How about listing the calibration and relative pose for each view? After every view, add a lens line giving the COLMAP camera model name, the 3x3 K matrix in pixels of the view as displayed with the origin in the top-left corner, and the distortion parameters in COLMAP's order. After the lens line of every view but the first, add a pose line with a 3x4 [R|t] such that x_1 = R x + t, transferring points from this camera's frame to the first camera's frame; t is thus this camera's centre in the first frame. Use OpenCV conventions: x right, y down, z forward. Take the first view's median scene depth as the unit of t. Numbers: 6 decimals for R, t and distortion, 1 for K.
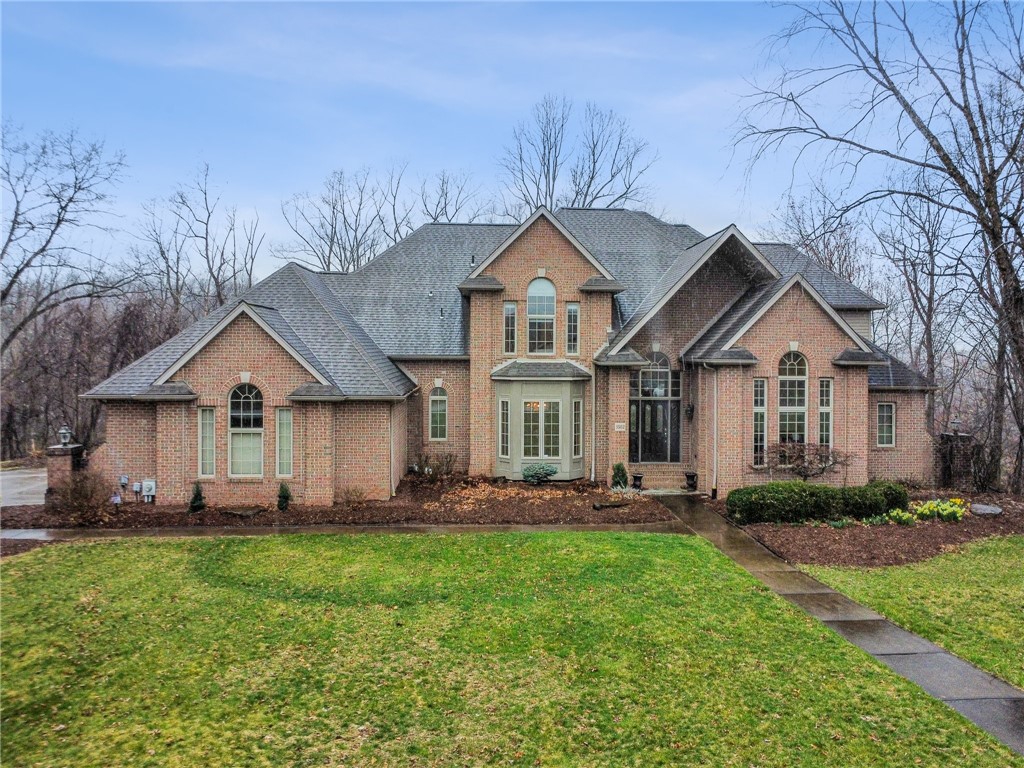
lens RADIAL K [[719.6, 0, 514.4], [0, 719.6, 381.3], [0, 0, 1]] dist [-0.011032, -0.001068]
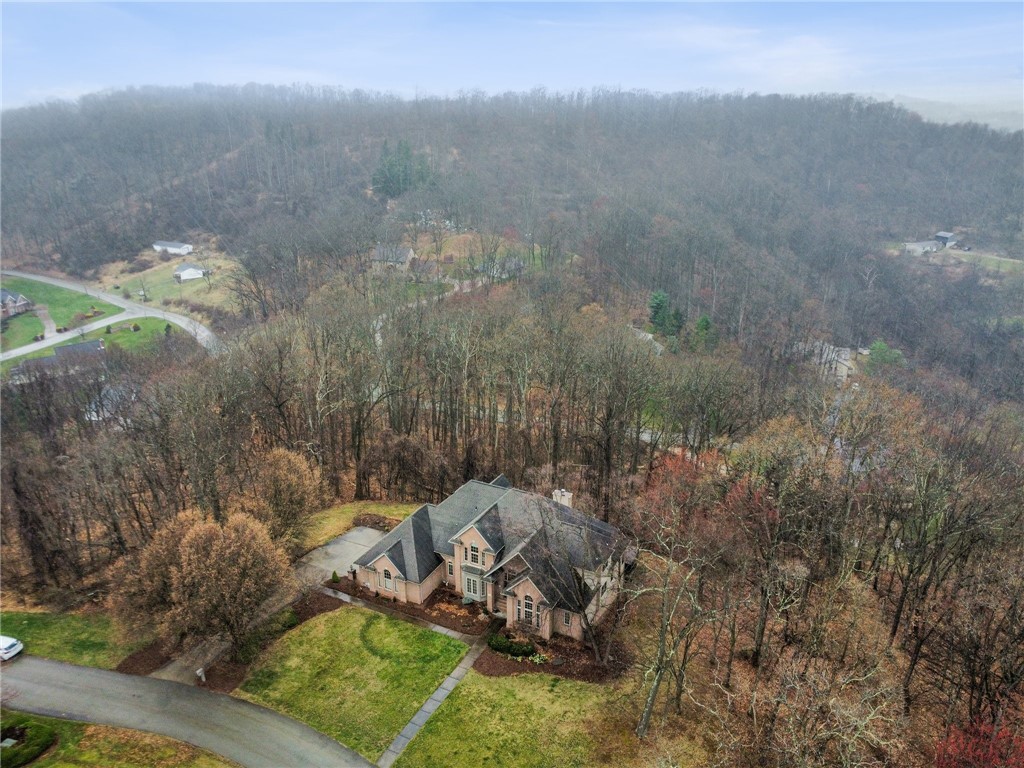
lens RADIAL K [[719.6, 0, 511.7], [0, 719.6, 383.7], [0, 0, 1]] dist [-0.011032, -0.001068]
pose [[0.873433, 0.169170, -0.456614, 1.544017], [-0.018491, 0.948559, 0.316059, -1.855145], [0.486594, -0.267613, 0.831631, -1.390780]]
